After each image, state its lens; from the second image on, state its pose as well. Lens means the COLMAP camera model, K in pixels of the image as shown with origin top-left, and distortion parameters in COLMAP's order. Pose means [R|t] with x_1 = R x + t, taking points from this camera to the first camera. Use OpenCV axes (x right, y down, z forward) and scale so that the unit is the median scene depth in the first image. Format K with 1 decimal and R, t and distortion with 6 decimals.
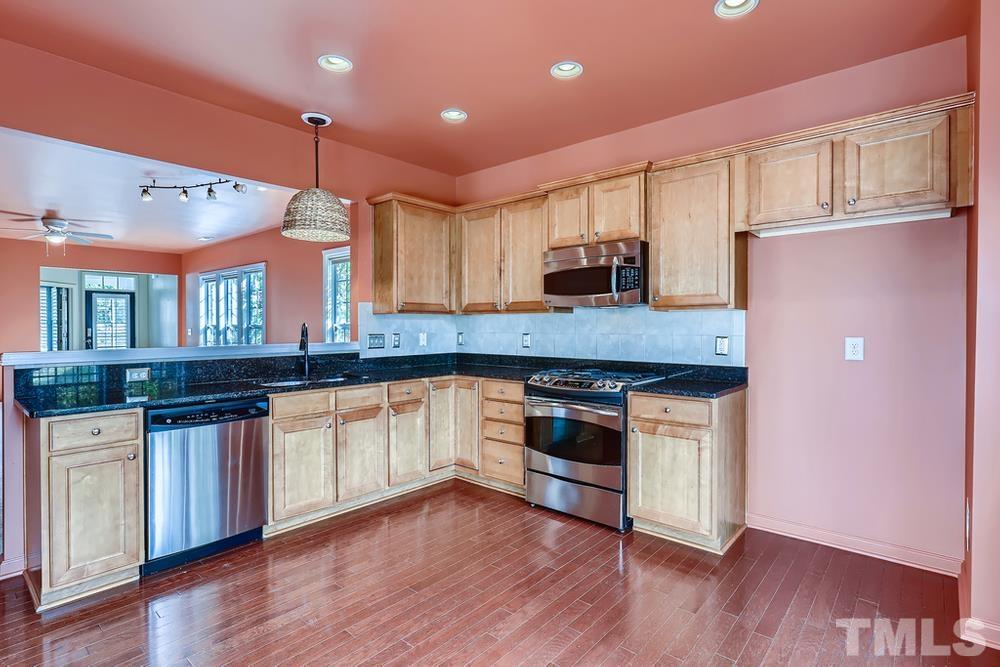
lens RADIAL K [[501.7, 0, 500.0], [0, 501.7, 333.5], [0, 0, 1]] dist [-0.001819, 0.000246]
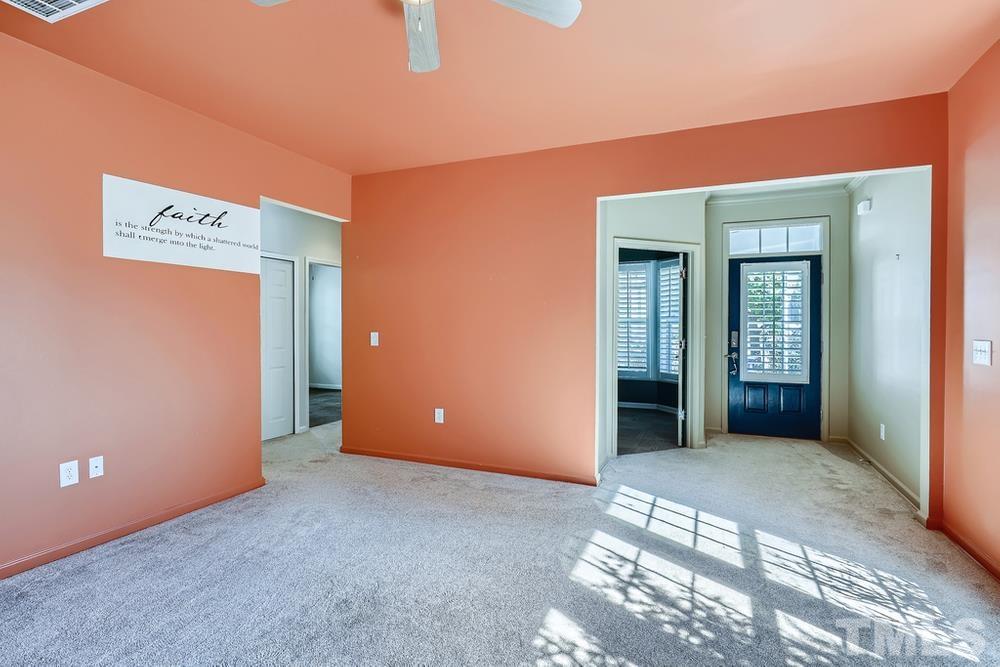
lens RADIAL K [[496.3, 0, 502.3], [0, 496.3, 322.2], [0, 0, 1]] dist [-0.010216, 0.000803]
pose [[0.310858, 0.009073, -0.950413, -0.404435], [-0.017969, 0.999832, 0.003668, -0.017111], [0.950287, 0.015938, 0.310968, 0.607404]]
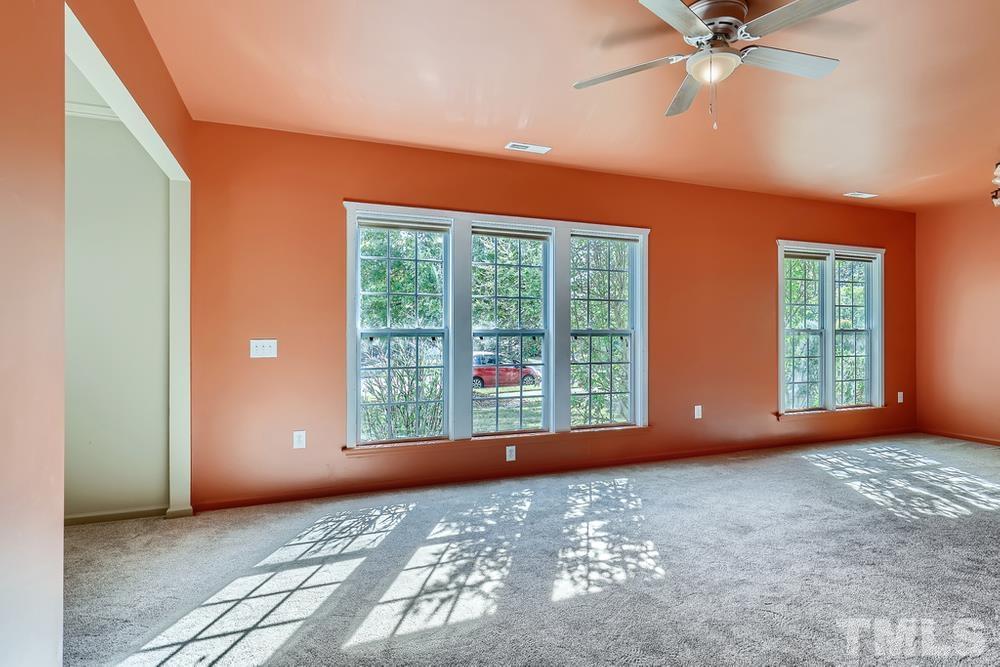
lens RADIAL K [[501.7, 0, 500.0], [0, 501.7, 333.5], [0, 0, 1]] dist [-0.001819, 0.000246]
pose [[0.469374, -0.001575, 0.882998, -0.774628], [0.008928, 0.999956, -0.002962, -0.012630], [-0.882955, 0.009274, 0.469367, 0.610267]]
